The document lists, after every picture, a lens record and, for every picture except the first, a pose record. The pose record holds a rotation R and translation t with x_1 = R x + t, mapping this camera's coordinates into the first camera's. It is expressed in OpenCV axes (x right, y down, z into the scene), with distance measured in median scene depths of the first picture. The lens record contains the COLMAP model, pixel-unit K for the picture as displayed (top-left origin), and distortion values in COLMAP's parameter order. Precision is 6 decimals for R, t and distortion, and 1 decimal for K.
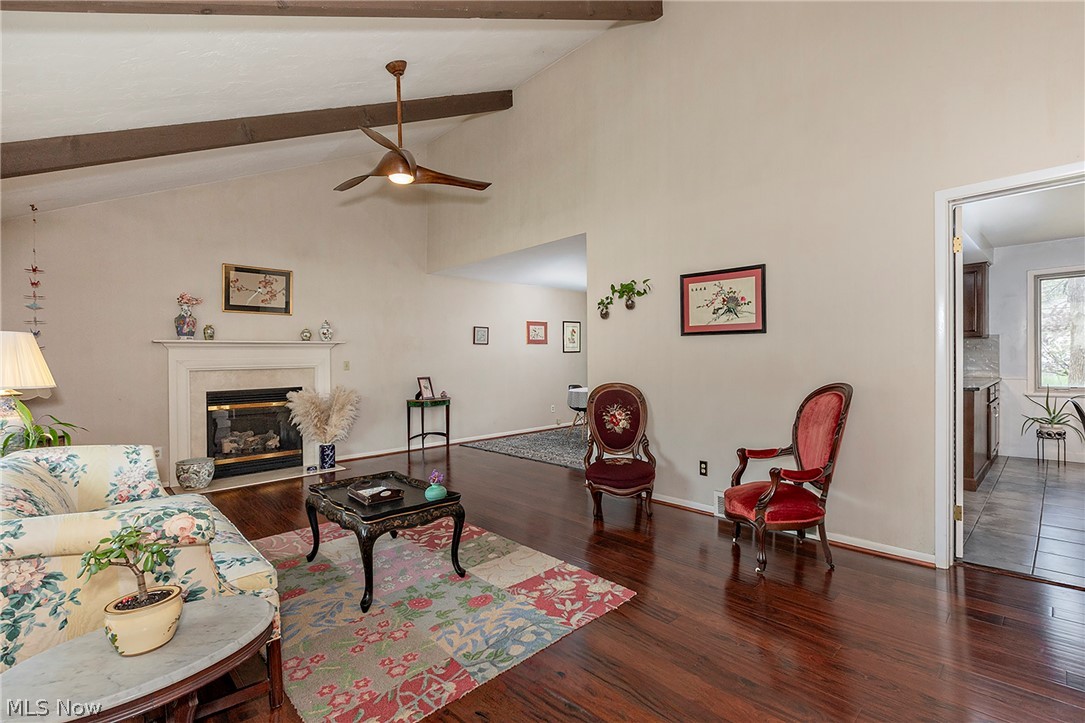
lens RADIAL K [[492.1, 0, 551.4], [0, 492.1, 361.7], [0, 0, 1]] dist [0.002697, 0.000285]
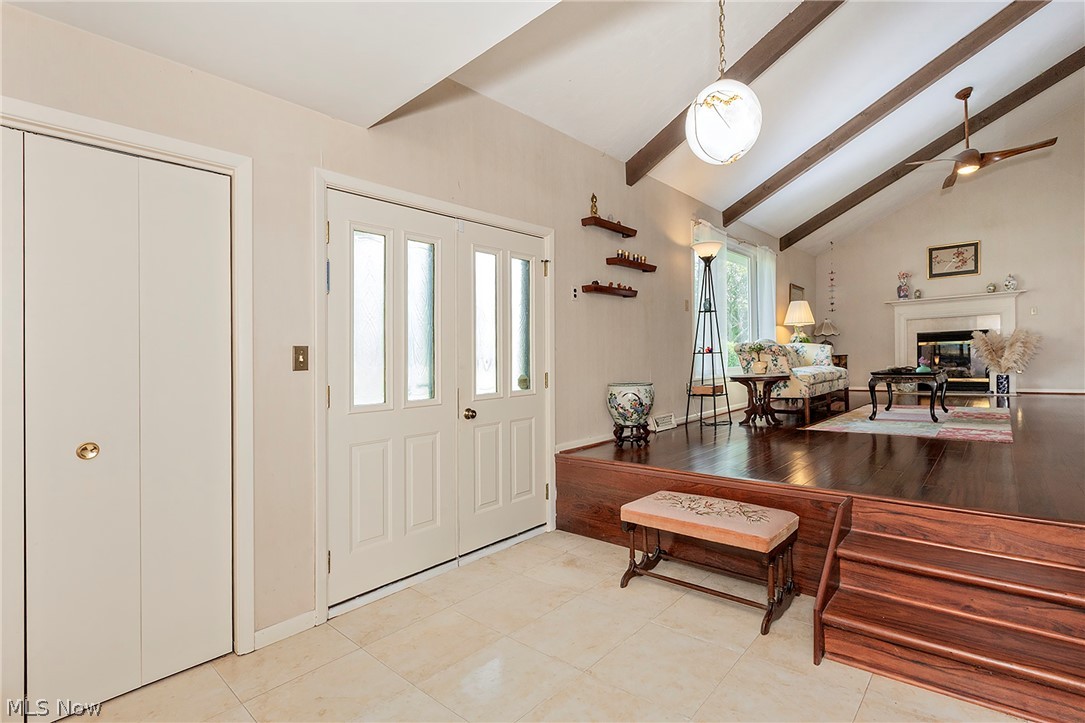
lens RADIAL K [[495.8, 0, 610.5], [0, 495.8, 364.6], [0, 0, 1]] dist [0.000772, -0.000014]
pose [[0.132281, 0.028258, -0.990809, 0.722781], [0.019346, 0.999330, 0.031084, 0.093607], [0.991023, -0.023280, 0.131646, -0.163839]]
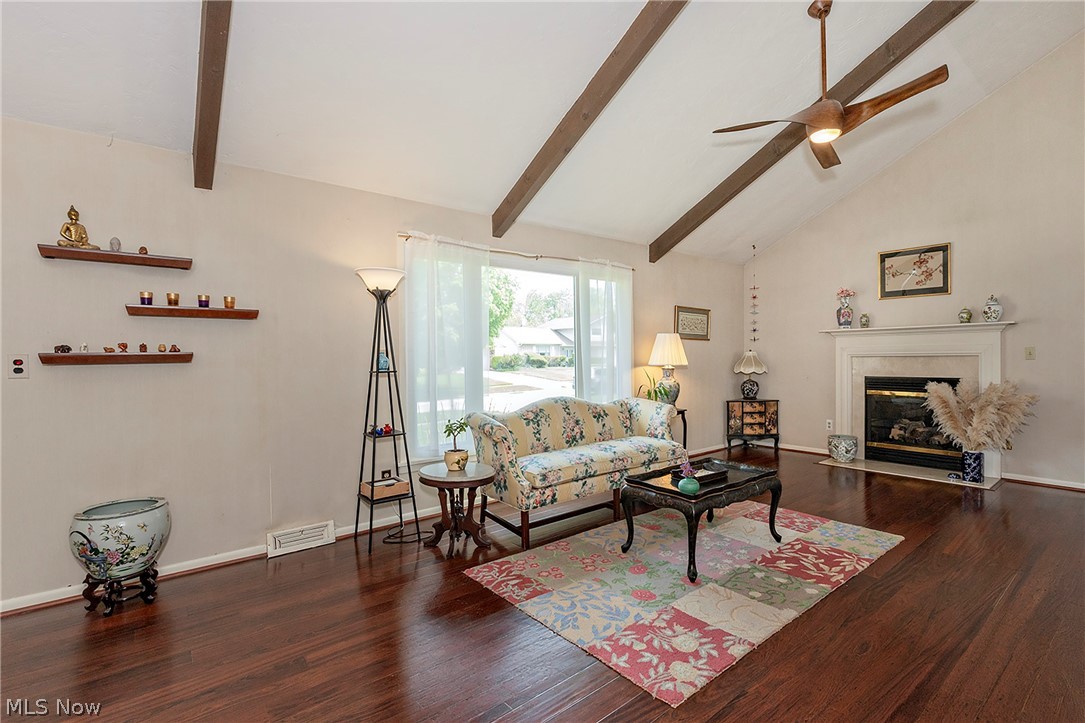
lens RADIAL K [[511.7, 0, 602.3], [0, 511.7, 362.5], [0, 0, 1]] dist [0.000440, 0.000053]
pose [[-0.040077, 0.032876, -0.998656, 0.435942], [0.007293, 0.999442, 0.032609, -0.009853], [0.999170, -0.005976, -0.040294, 0.475880]]
